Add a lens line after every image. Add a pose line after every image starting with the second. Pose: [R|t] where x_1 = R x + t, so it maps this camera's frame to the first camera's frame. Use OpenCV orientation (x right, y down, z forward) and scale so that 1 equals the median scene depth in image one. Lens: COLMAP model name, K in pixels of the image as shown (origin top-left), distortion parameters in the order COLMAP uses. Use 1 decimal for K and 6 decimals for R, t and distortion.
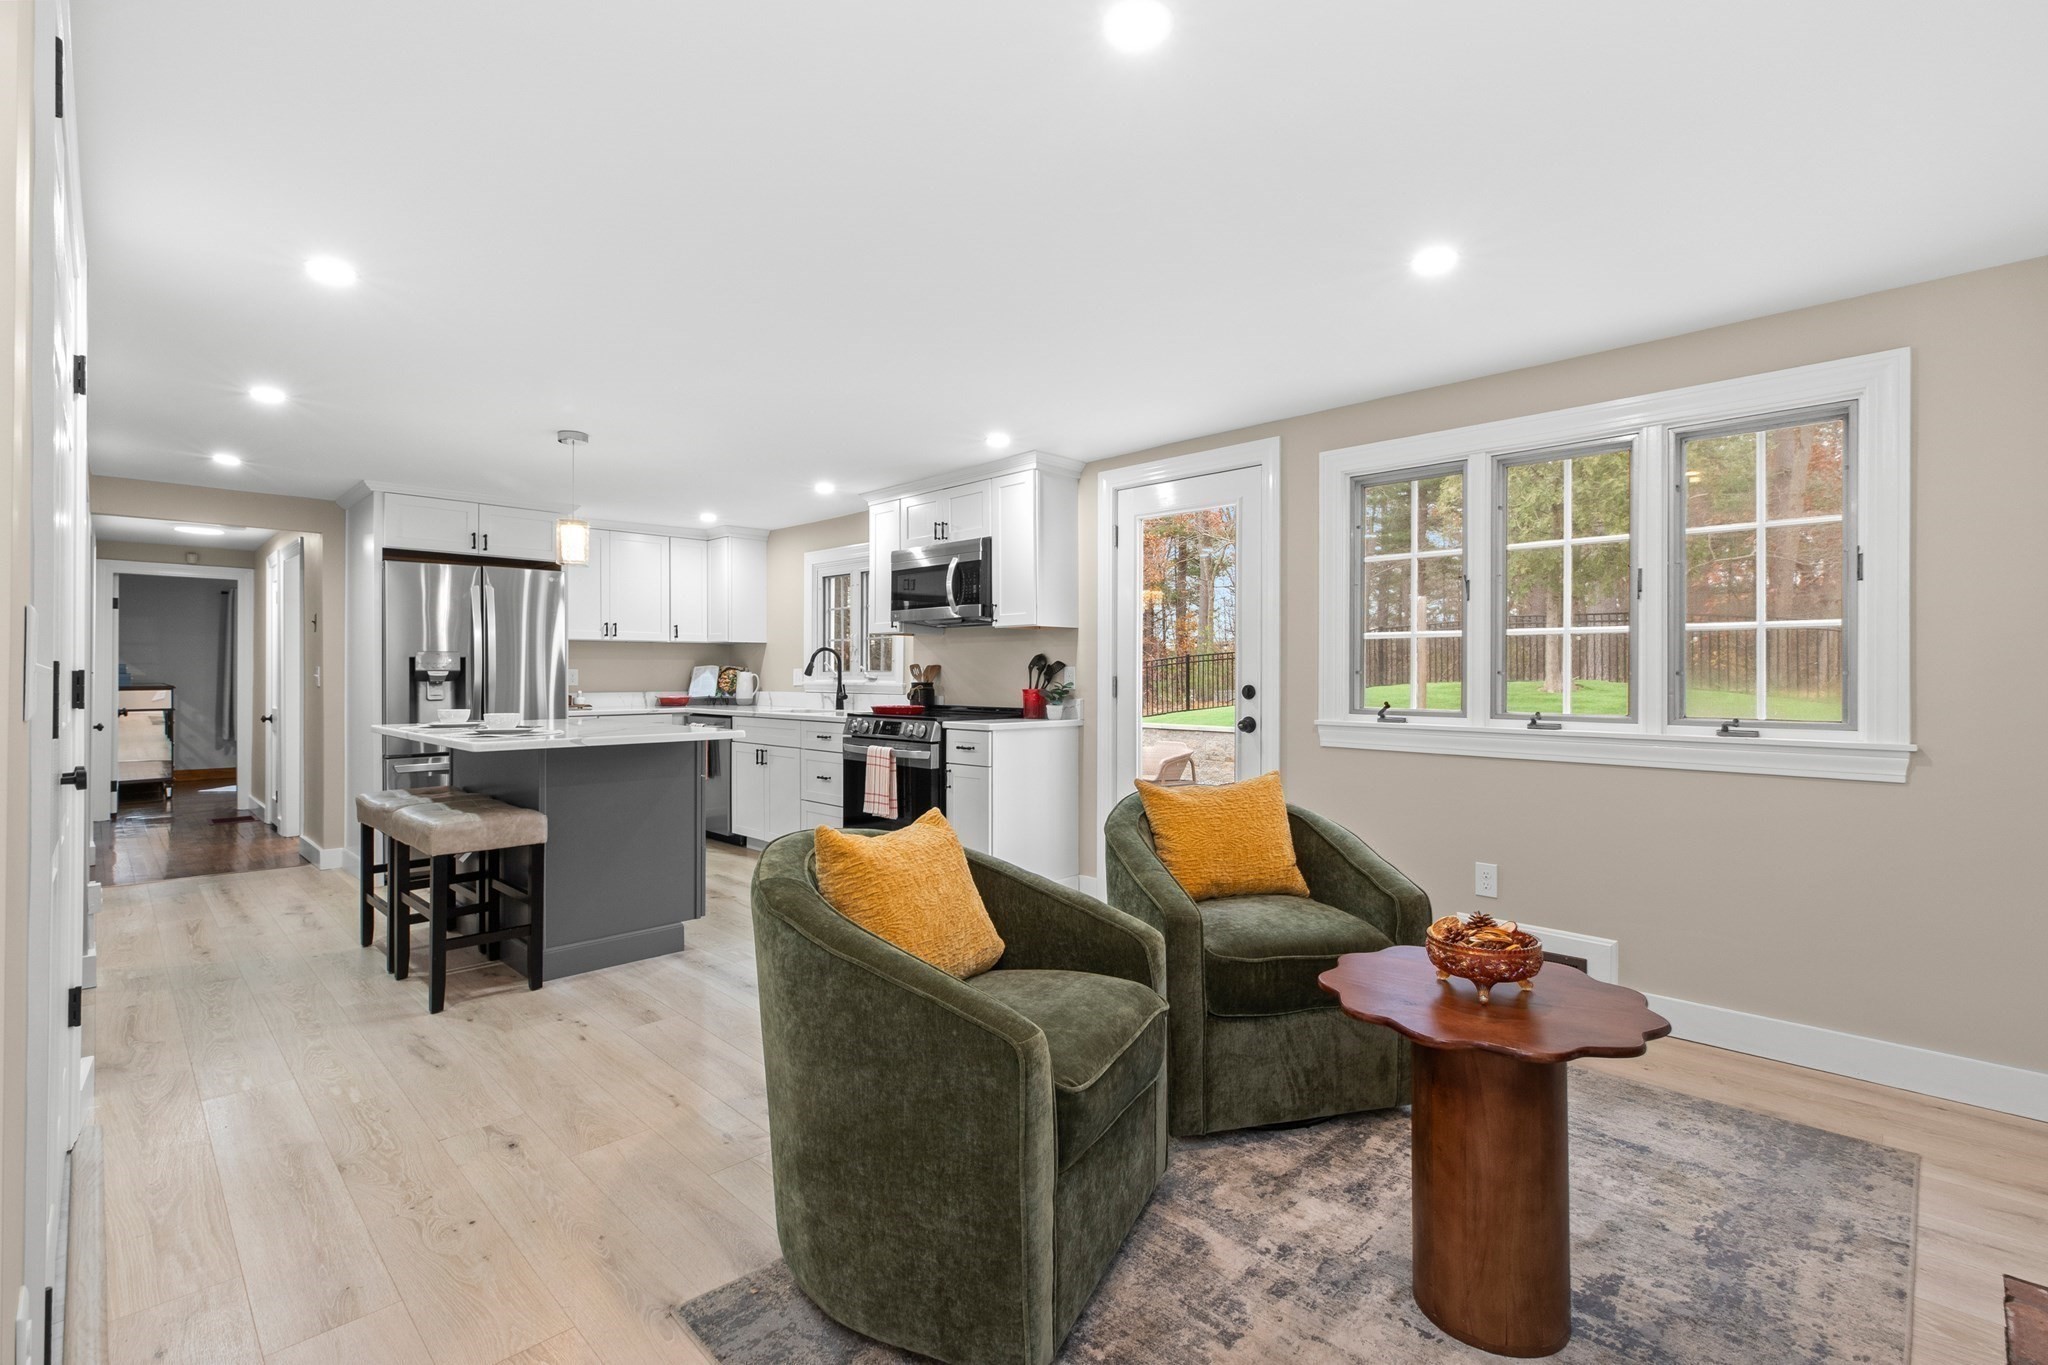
lens RADIAL K [[935.8, 0, 1046.1], [0, 935.8, 665.6], [0, 0, 1]] dist [0.007519, 0.000622]
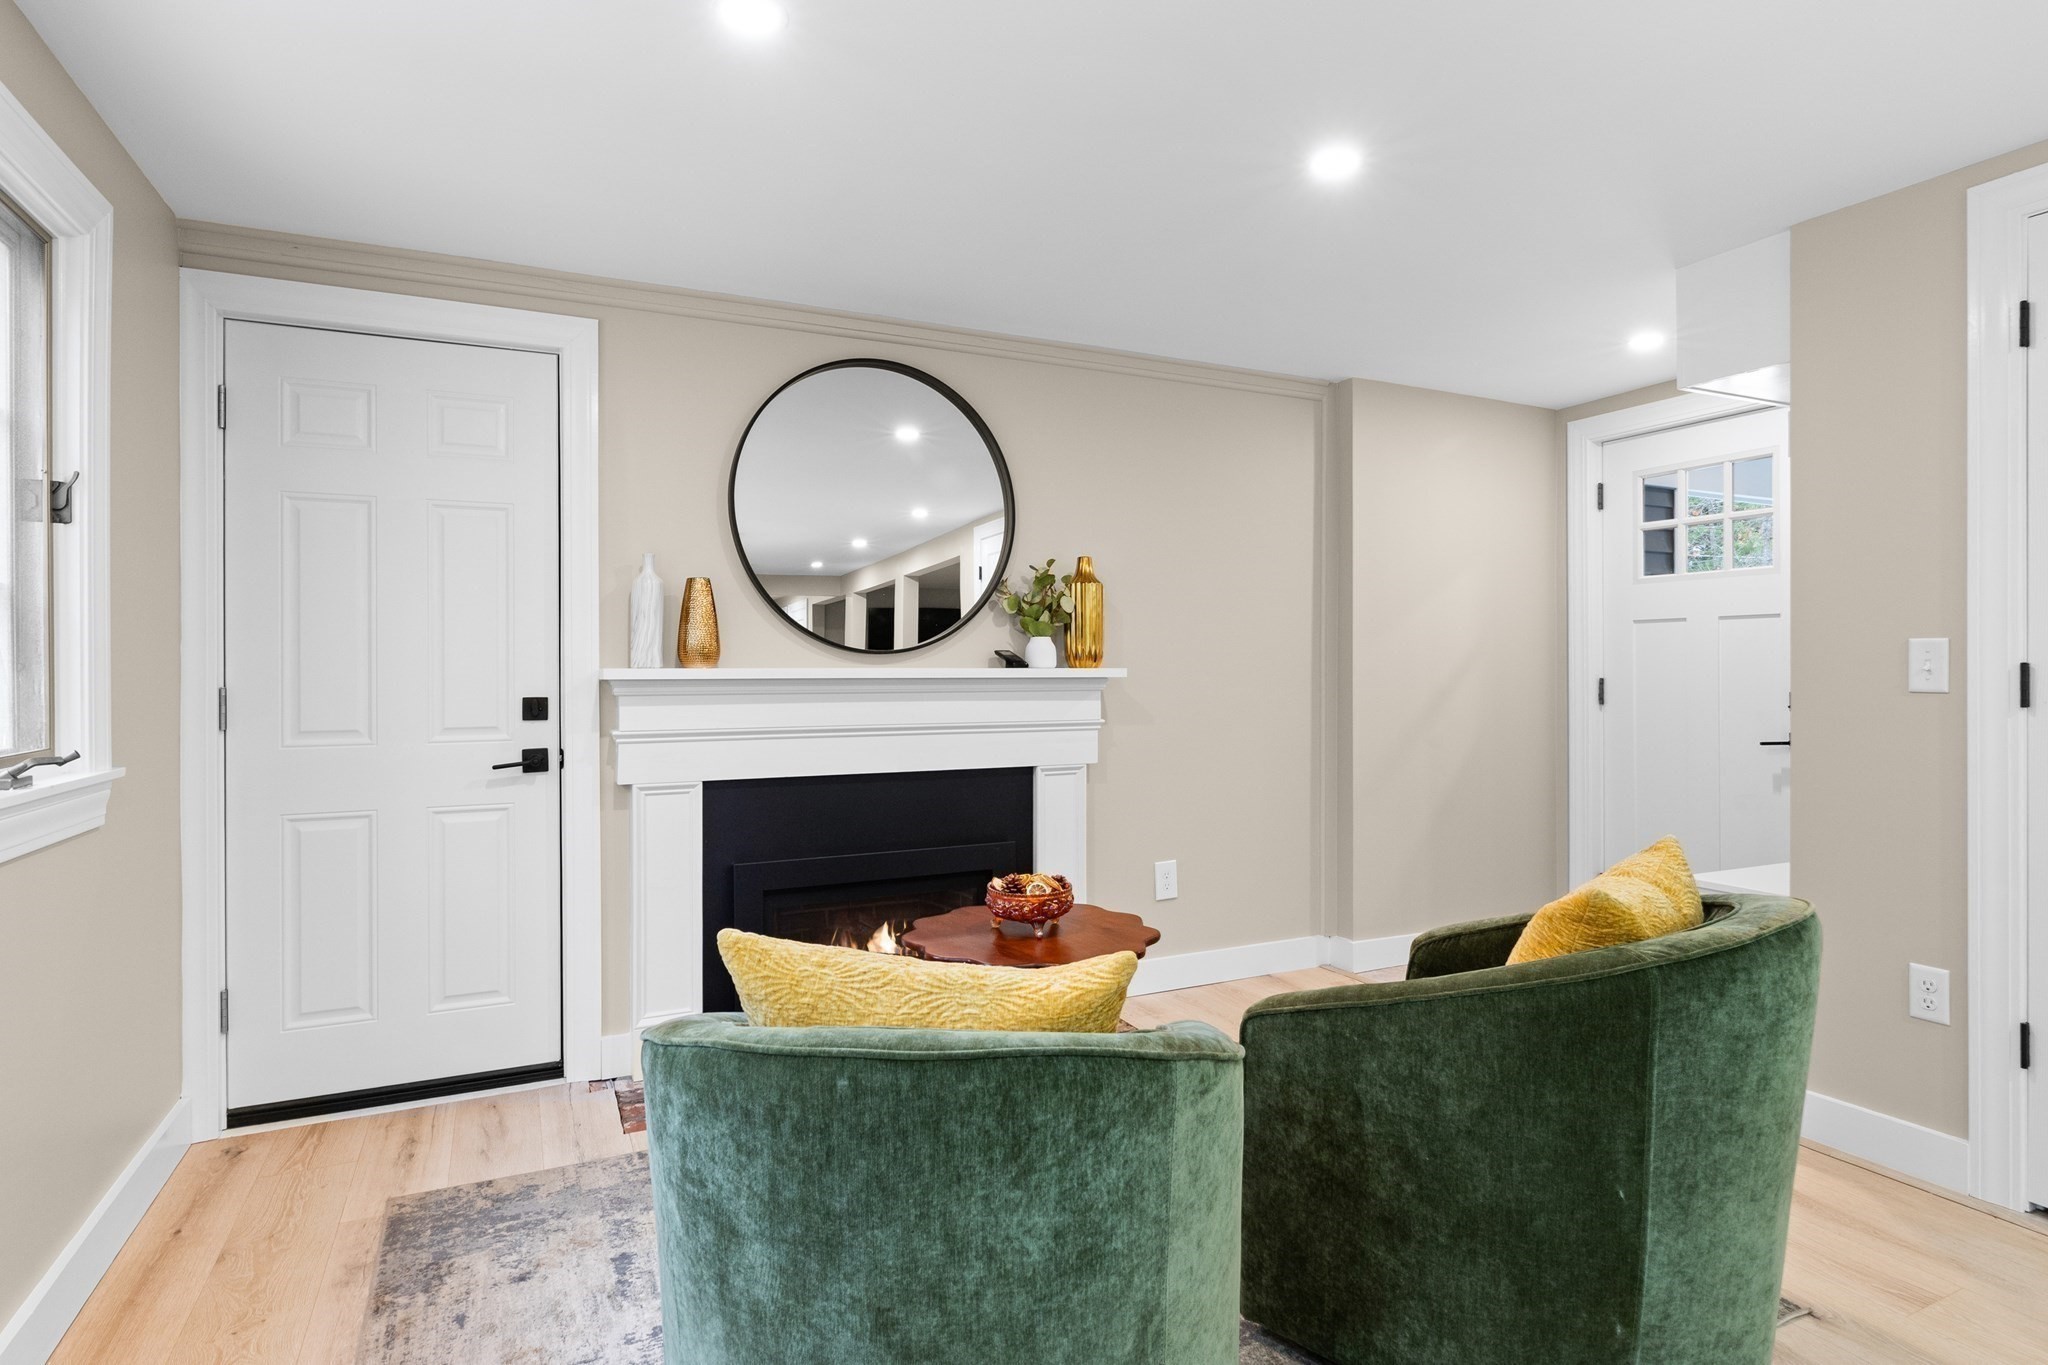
lens RADIAL K [[1086.7, 0, 1037.9], [0, 1086.7, 675.8], [0, 0, 1]] dist [-0.002388, 0.000072]
pose [[-0.942836, -0.002960, 0.333243, -0.005733], [-0.003920, 0.999990, -0.002209, 0.006502], [-0.333234, -0.003389, -0.942838, 0.816925]]
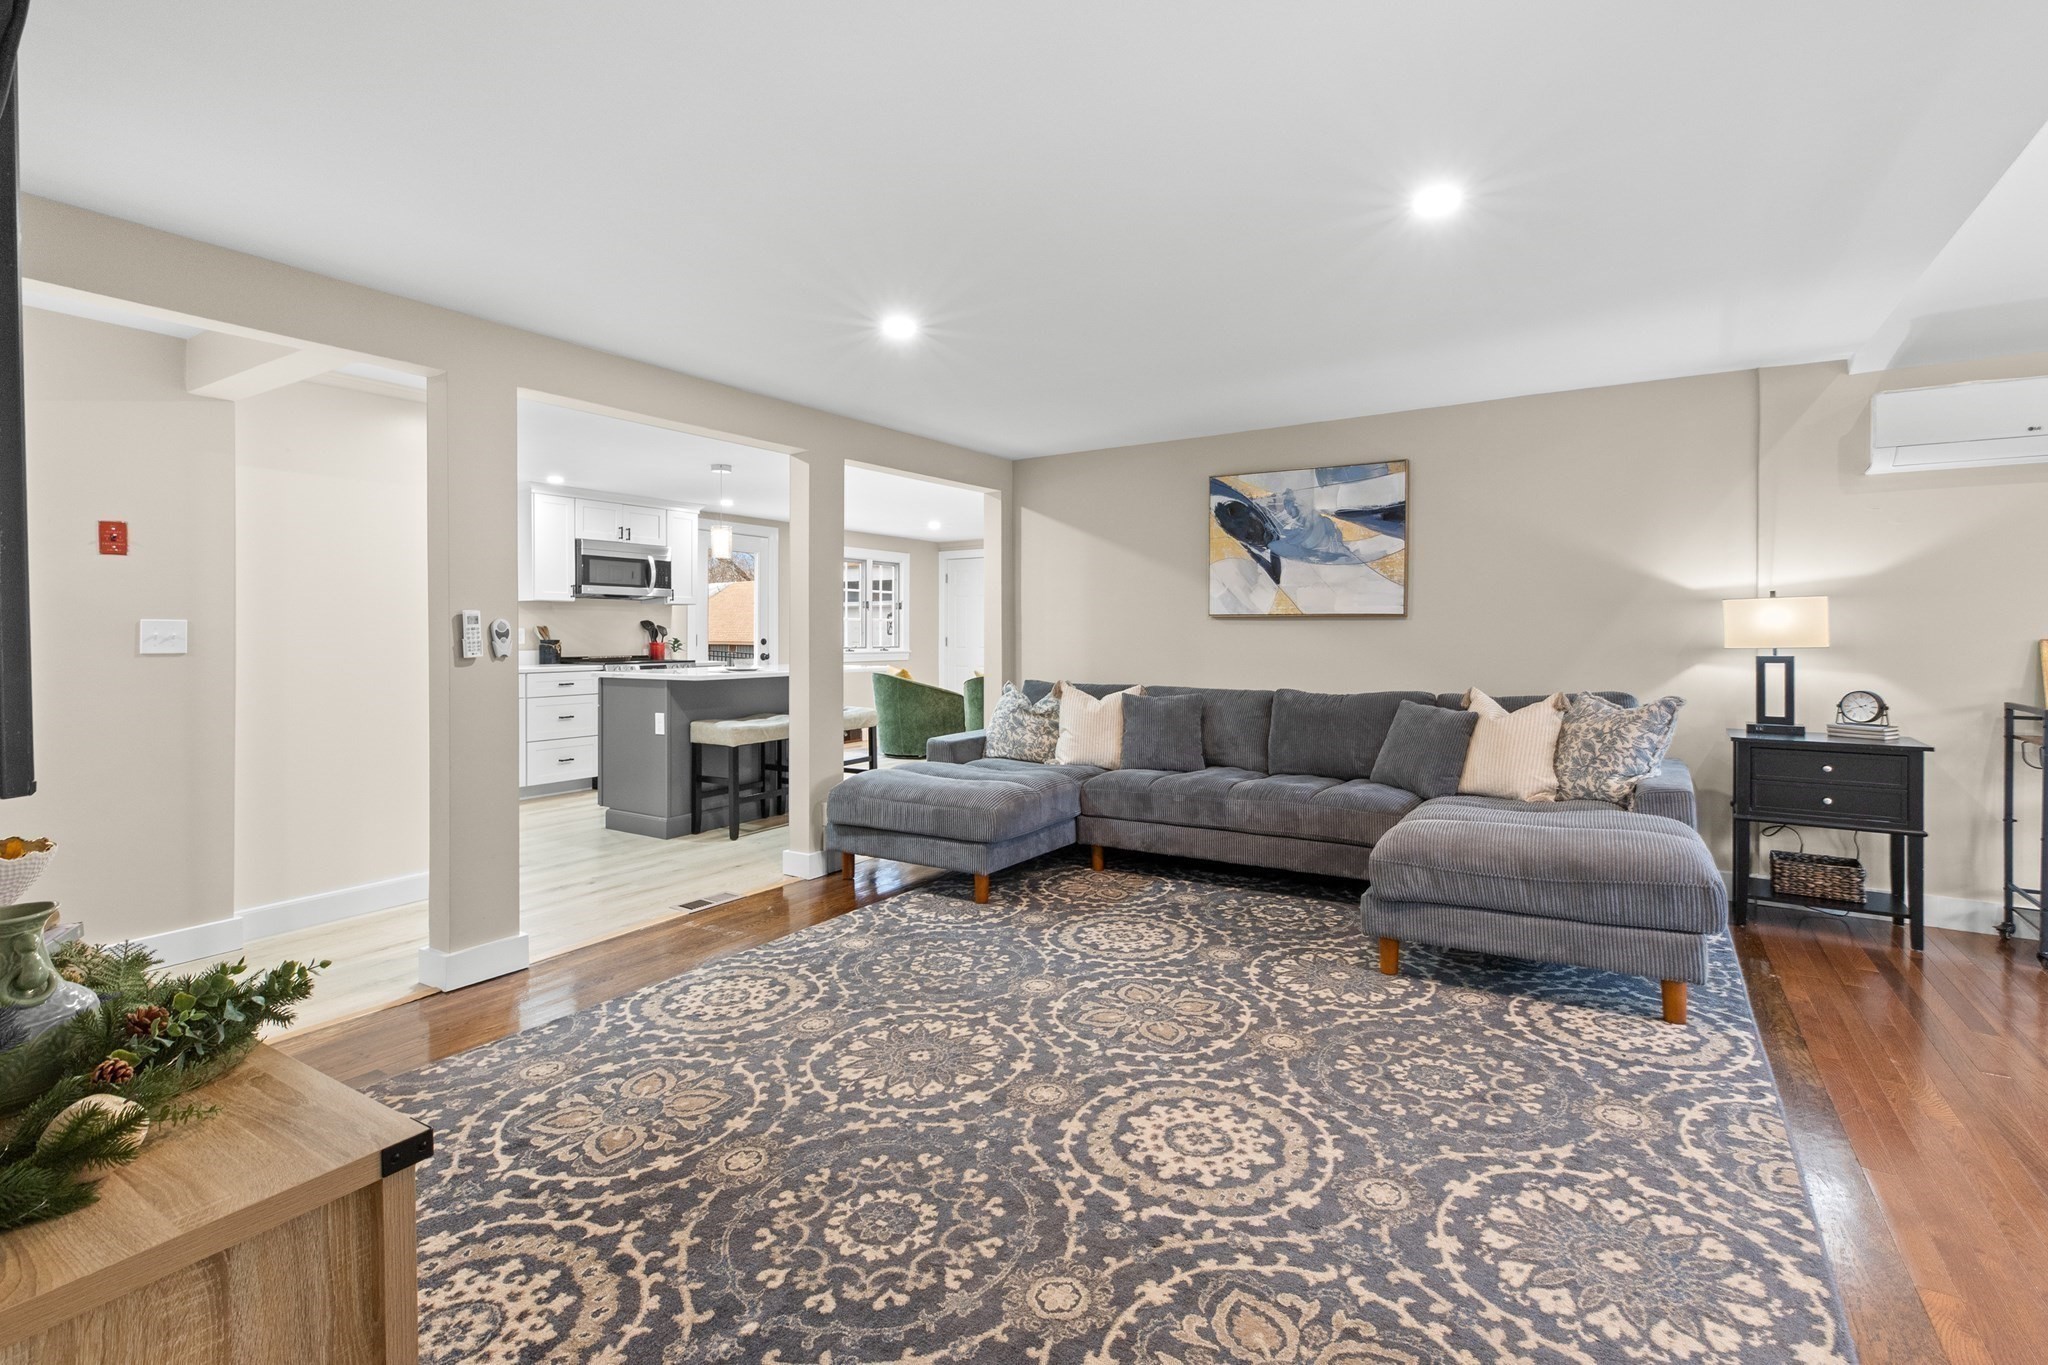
lens RADIAL K [[935.8, 0, 1037.1], [0, 935.8, 635.9], [0, 0, 1]] dist [0.007519, 0.000622]
pose [[-0.210586, -0.001480, 0.977574, -1.696000], [-0.009285, 0.999957, -0.000486, 0.008162], [-0.977531, -0.009179, -0.210591, 0.700085]]
